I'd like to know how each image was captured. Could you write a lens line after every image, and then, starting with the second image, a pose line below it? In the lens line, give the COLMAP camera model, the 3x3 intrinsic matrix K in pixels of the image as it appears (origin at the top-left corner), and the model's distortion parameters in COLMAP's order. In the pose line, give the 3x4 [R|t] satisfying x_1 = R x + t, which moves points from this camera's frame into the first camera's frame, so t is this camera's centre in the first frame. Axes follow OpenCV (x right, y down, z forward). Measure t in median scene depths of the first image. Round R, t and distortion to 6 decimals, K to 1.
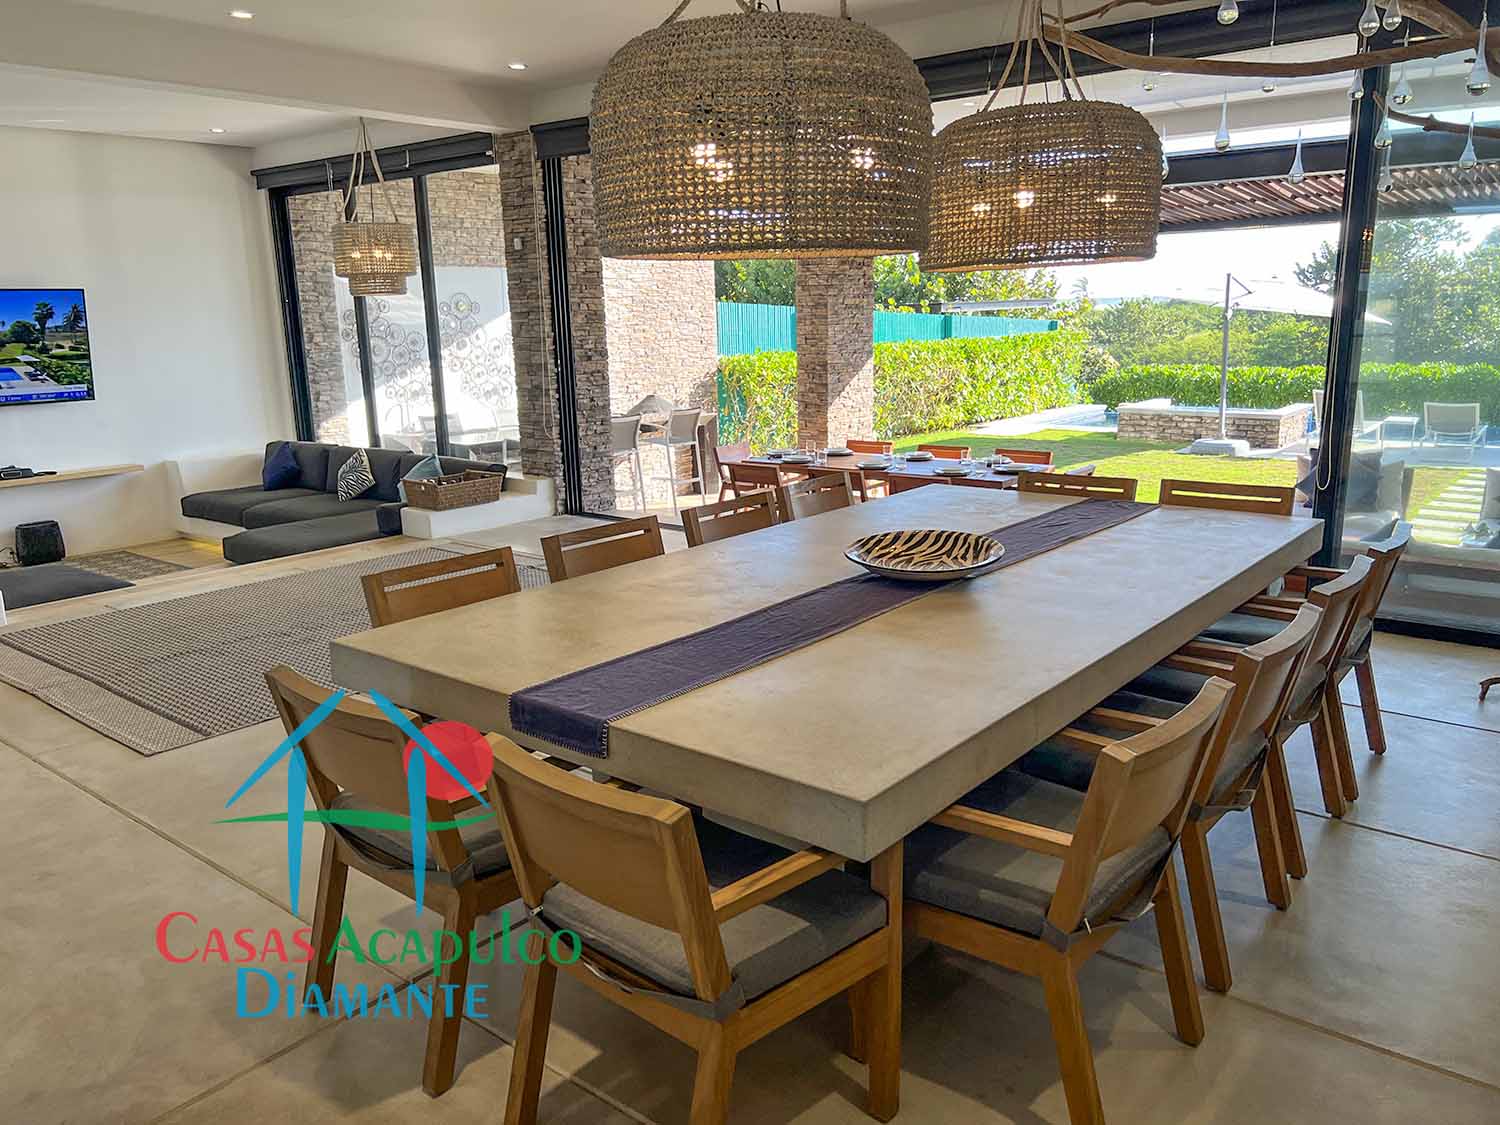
lens RADIAL K [[1127.6, 0, 758.4], [0, 1127.6, 570.7], [0, 0, 1]] dist [0.082703, -0.114283]
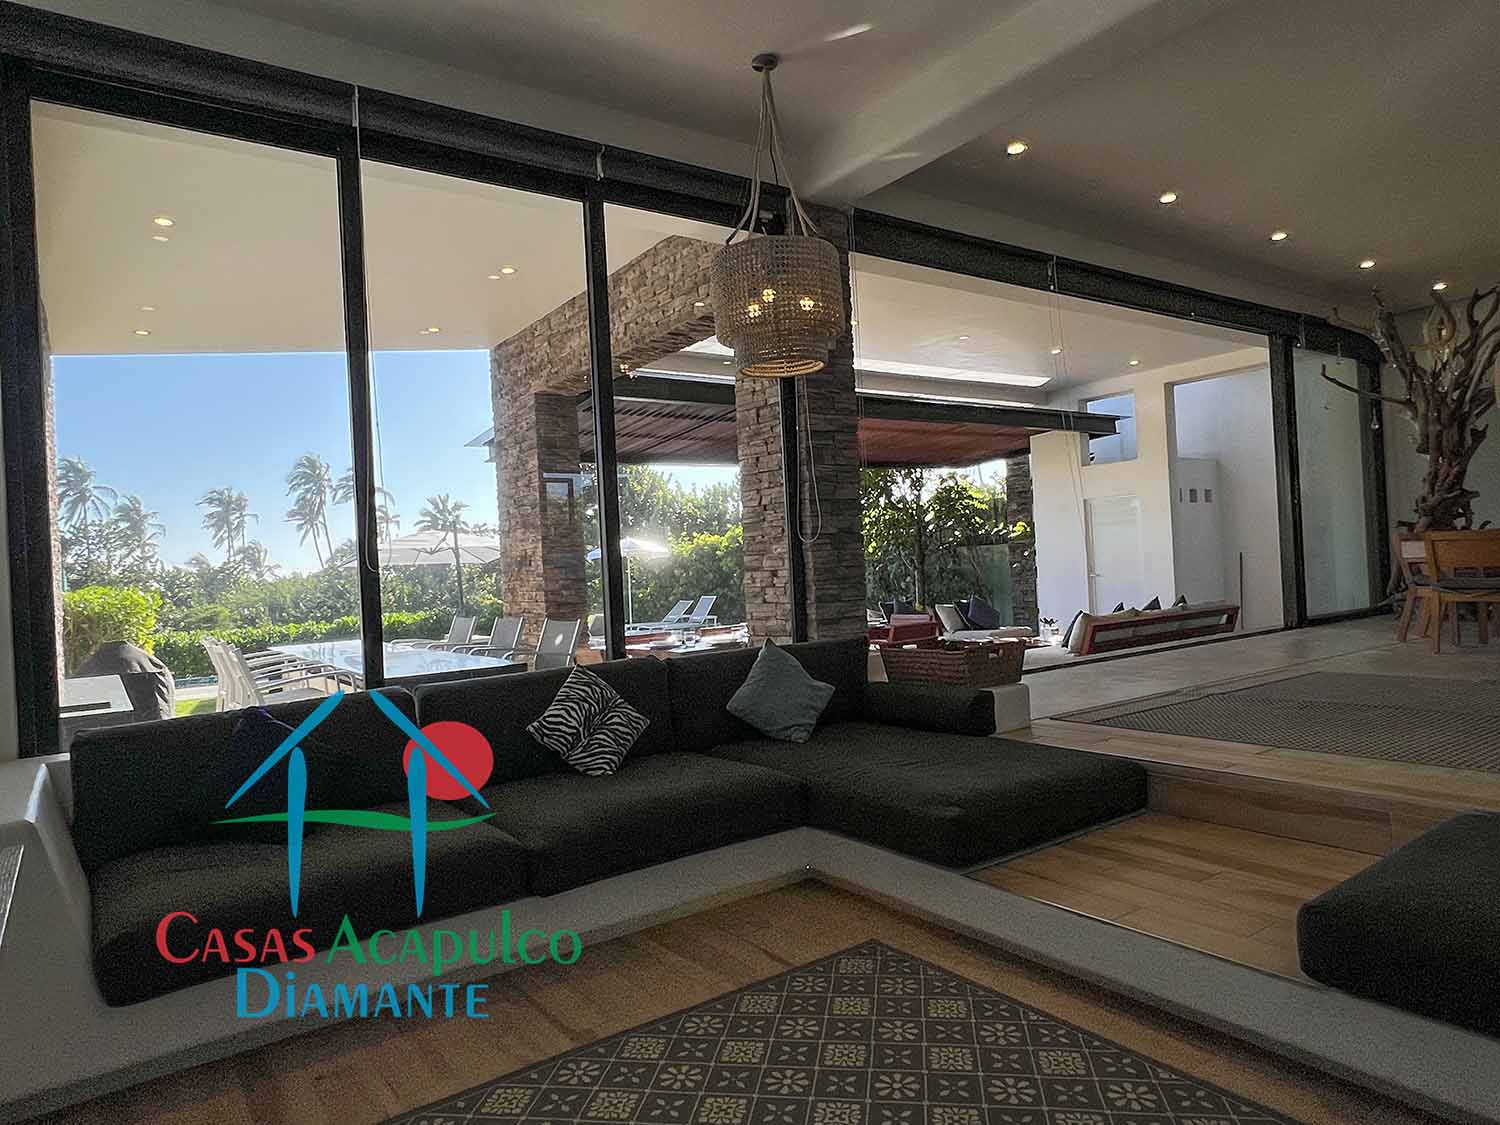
lens RADIAL K [[941.2, 0, 750.0], [0, 941.2, 562.5], [0, 0, 1]] dist [-0.005962, -0.001473]
pose [[0.272461, 0.010980, 0.962104, -0.542718], [0.264616, 0.960521, -0.085899, -0.072175], [-0.925064, 0.277992, 0.258799, 0.615816]]
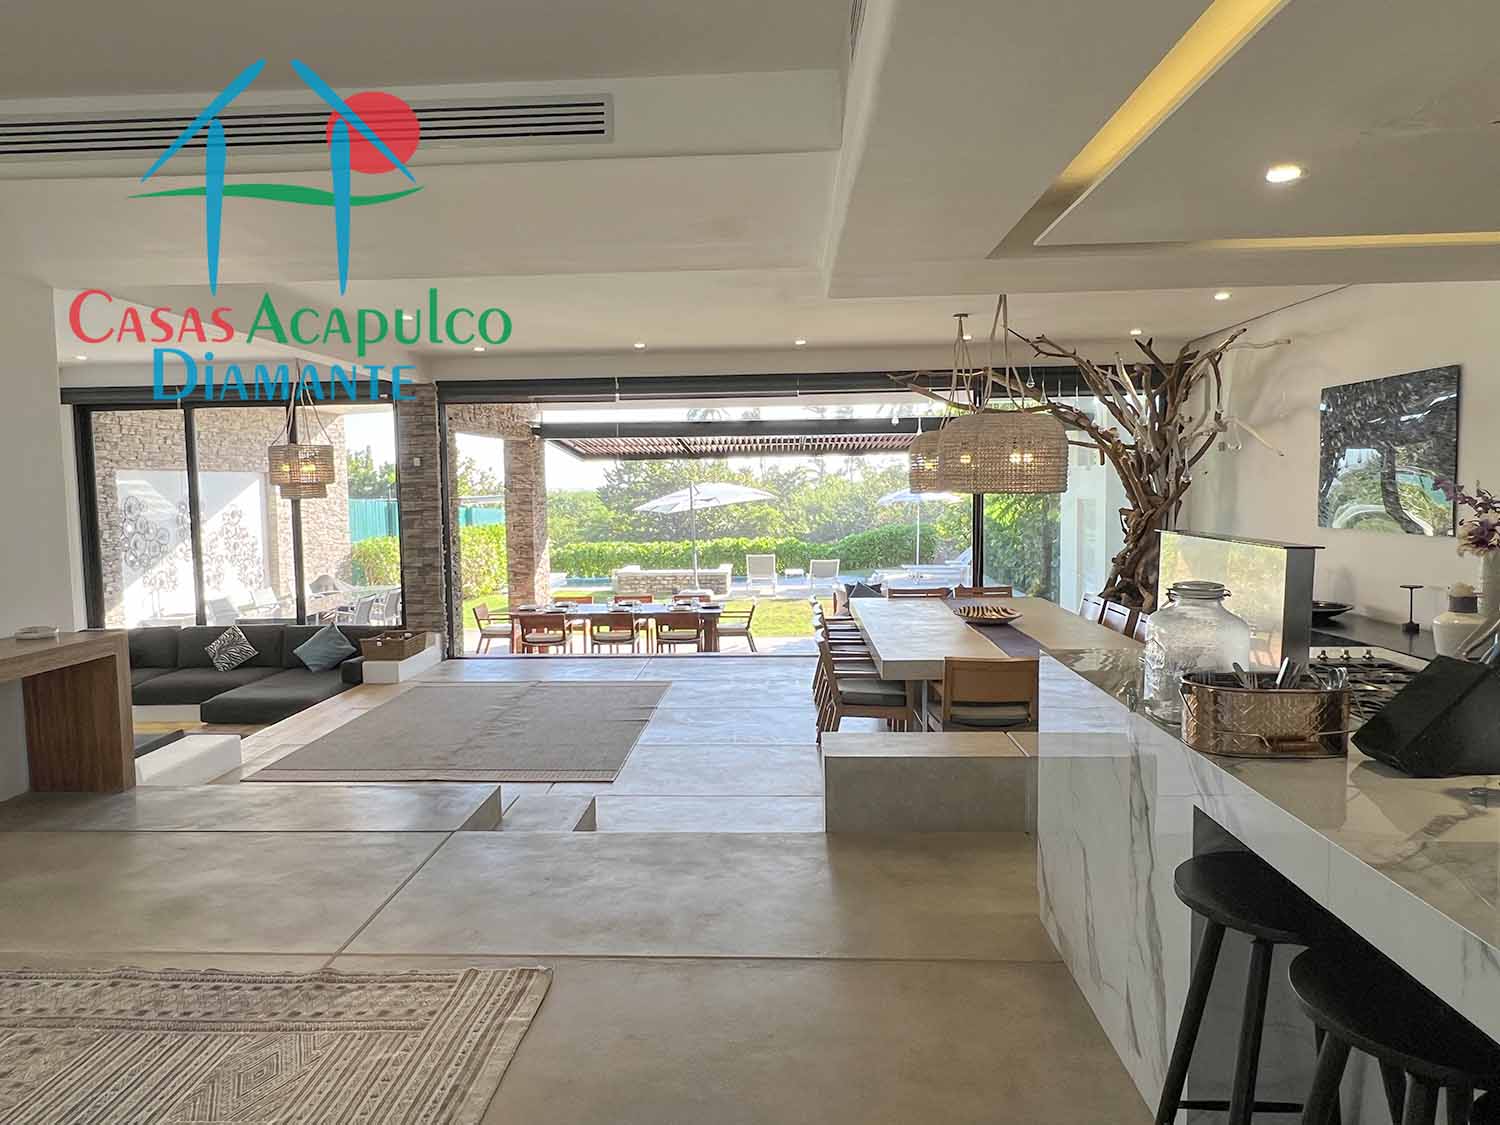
lens RADIAL K [[998.7, 0, 738.8], [0, 998.7, 565.9], [0, 0, 1]] dist [-0.002567, -0.002494]
pose [[0.811108, -0.040410, 0.583499, -0.396342], [0.132623, 0.984333, -0.116187, 0.015635], [-0.569663, 0.171626, 0.803759, -0.100021]]
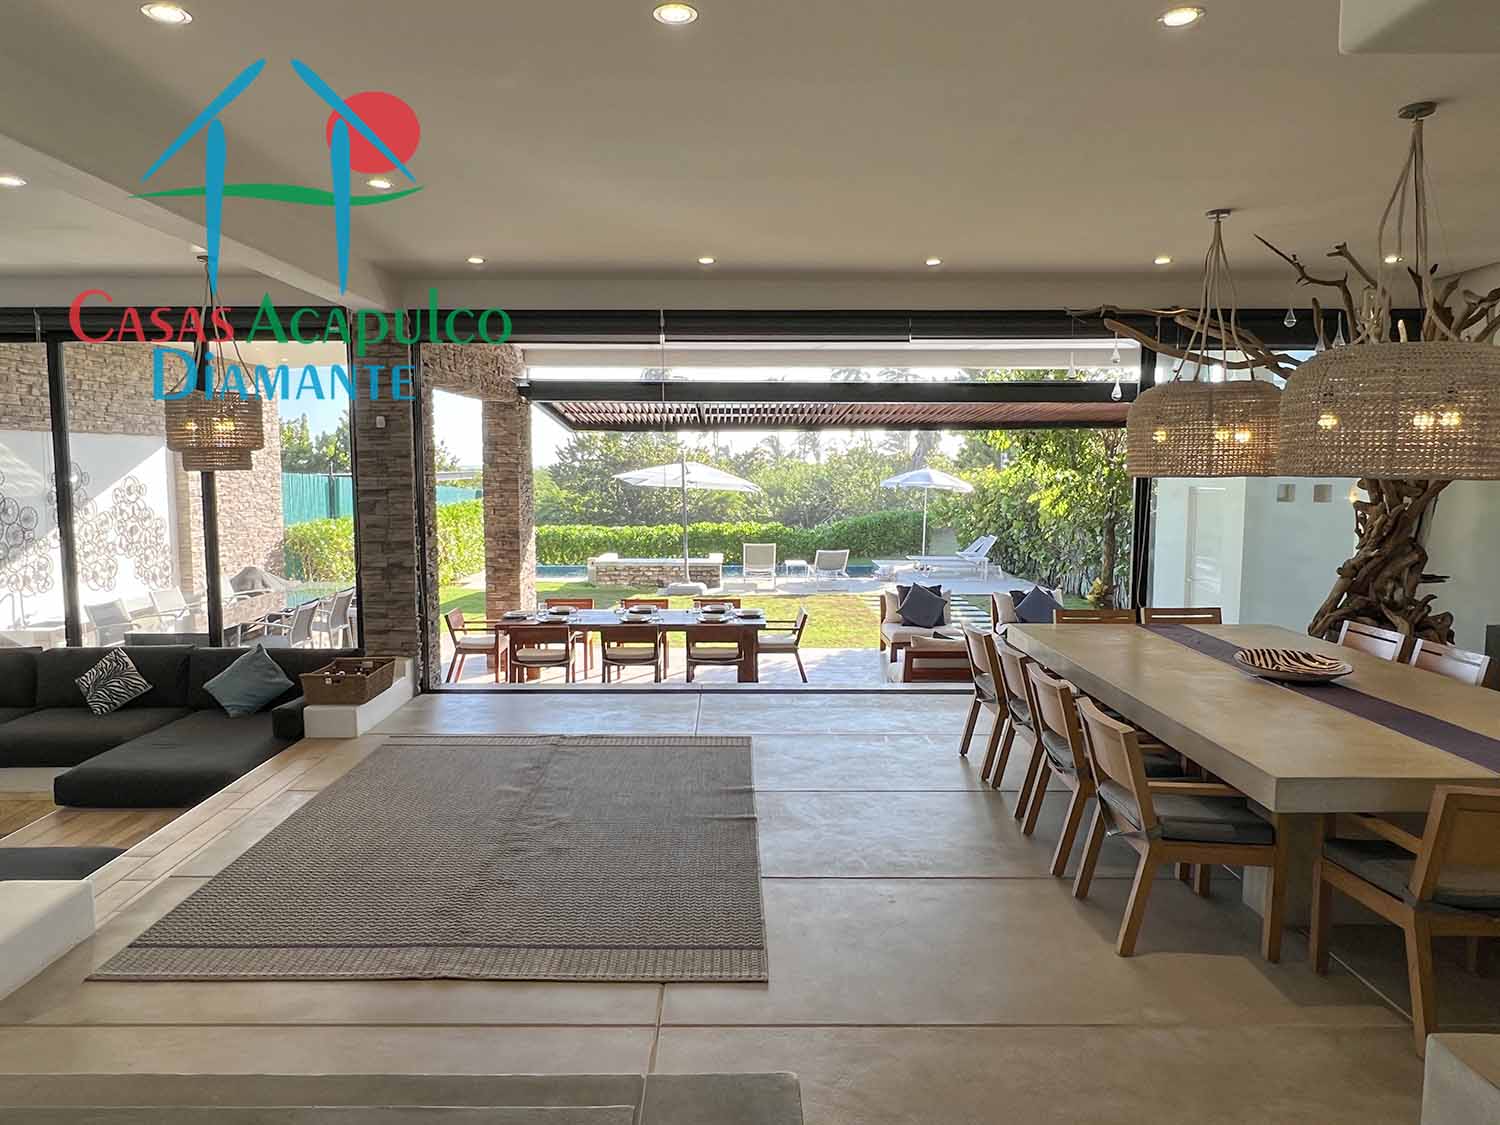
lens RADIAL K [[998.7, 0, 738.8], [0, 998.7, 565.9], [0, 0, 1]] dist [-0.002567, -0.002494]
pose [[0.775716, -0.043280, 0.629597, -0.342415], [0.128085, 0.987679, -0.089915, -0.032363], [-0.617948, 0.150391, 0.771702, 0.111754]]
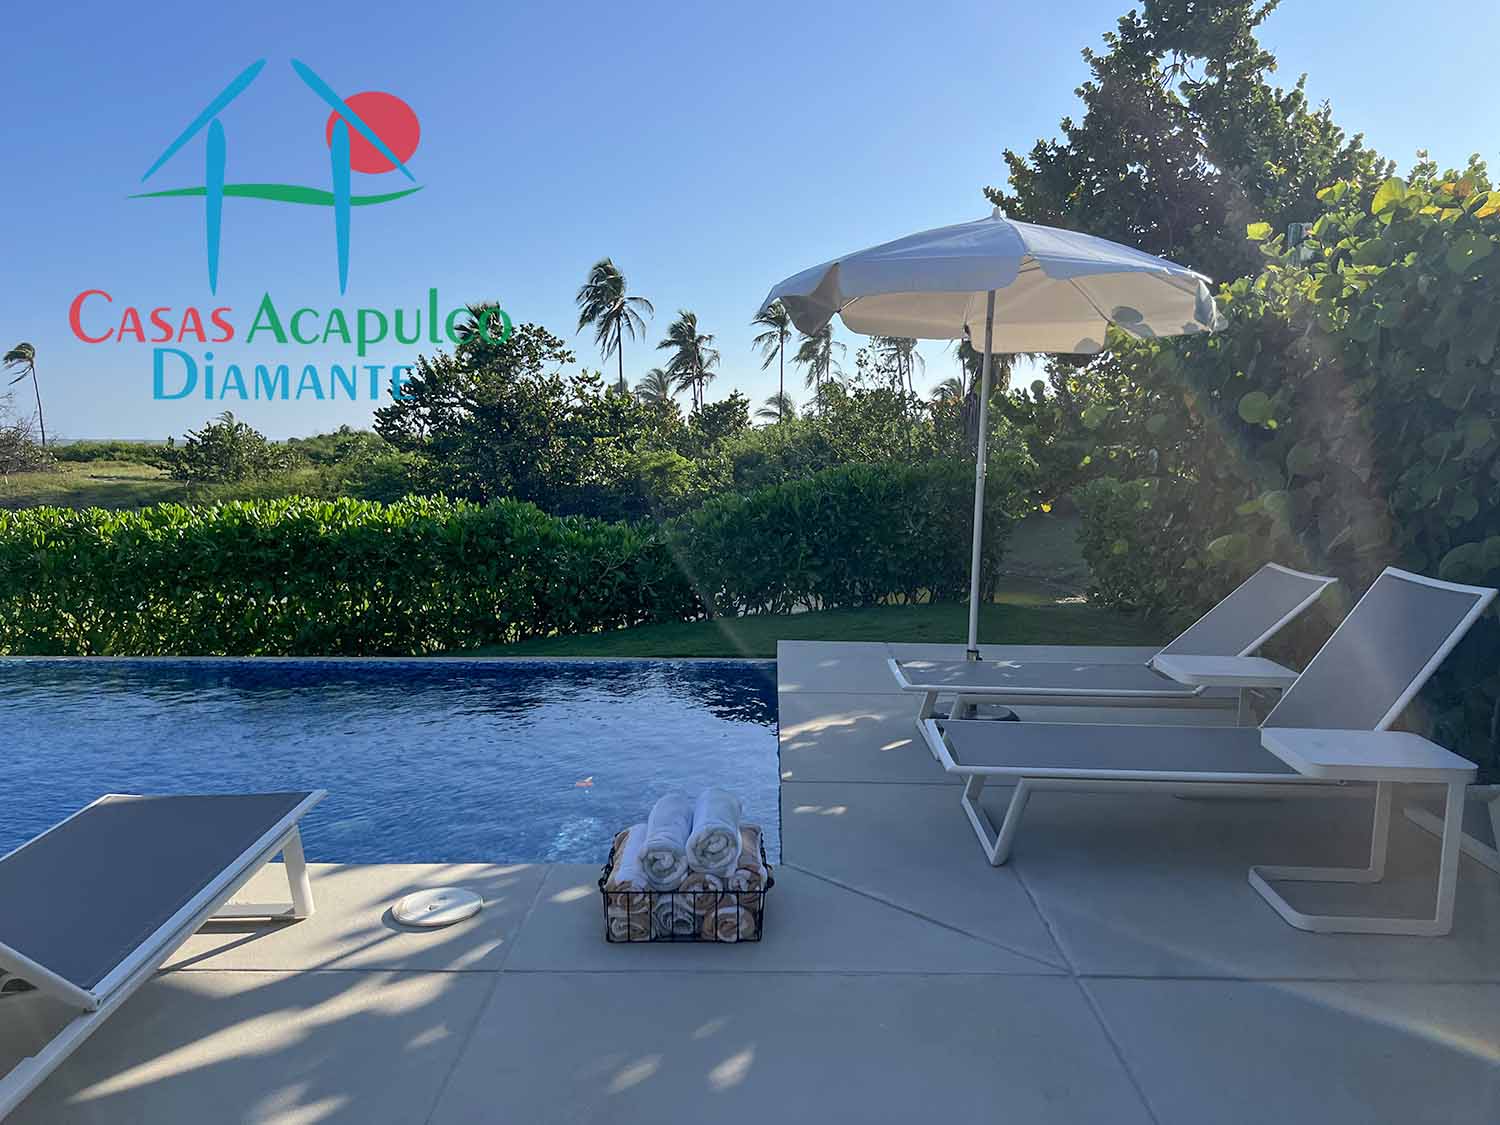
lens RADIAL K [[1124.9, 0, 770.4], [0, 1124.9, 574.1], [0, 0, 1]] dist [0.045102, -0.059086]
pose [[0.778235, -0.048245, 0.626117, 0.735479], [0.122554, 0.989541, -0.076080, -0.177310], [-0.615898, 0.135941, 0.776008, 1.013042]]
